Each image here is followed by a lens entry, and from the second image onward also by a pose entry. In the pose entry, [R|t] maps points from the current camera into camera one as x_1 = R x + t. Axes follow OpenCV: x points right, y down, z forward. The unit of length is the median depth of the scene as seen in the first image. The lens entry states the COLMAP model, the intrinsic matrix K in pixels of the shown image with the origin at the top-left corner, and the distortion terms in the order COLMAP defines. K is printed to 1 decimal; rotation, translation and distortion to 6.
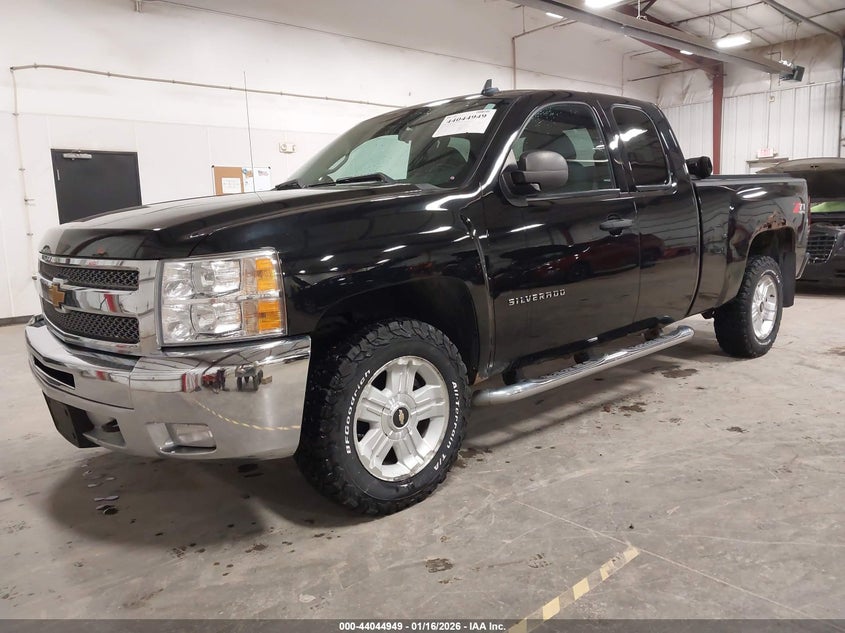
lens RADIAL K [[688.1, 0, 422.5], [0, 688.1, 316.5], [0, 0, 1]] dist [0.017437, 0.000848]
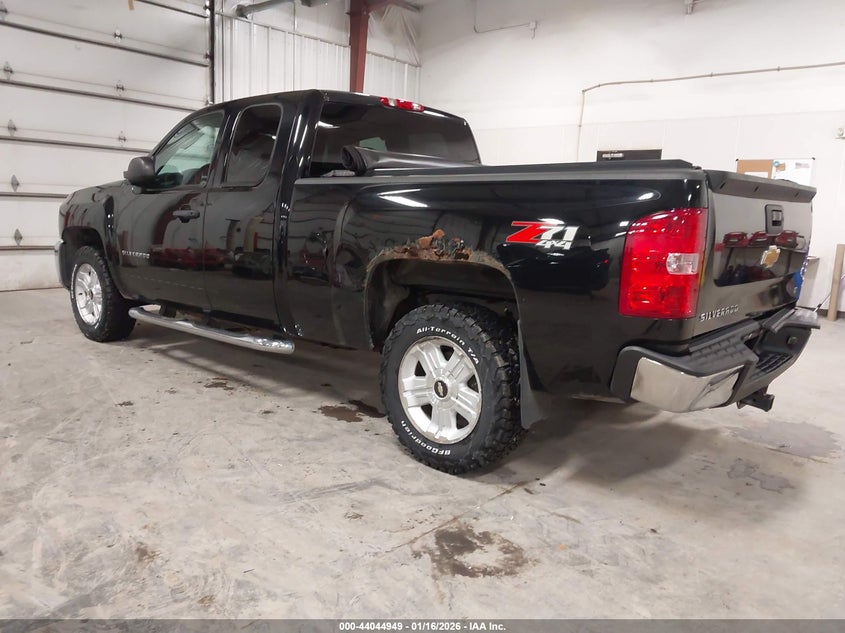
lens RADIAL K [[652.4, 0, 422.4], [0, 652.4, 344.9], [0, 0, 1]] dist [-0.029248, -0.000385]
pose [[0.086741, 0.242648, -0.966229, 1.308137], [-0.183810, 0.957131, 0.223862, -0.217721], [0.979127, 0.158184, 0.127624, 1.170410]]
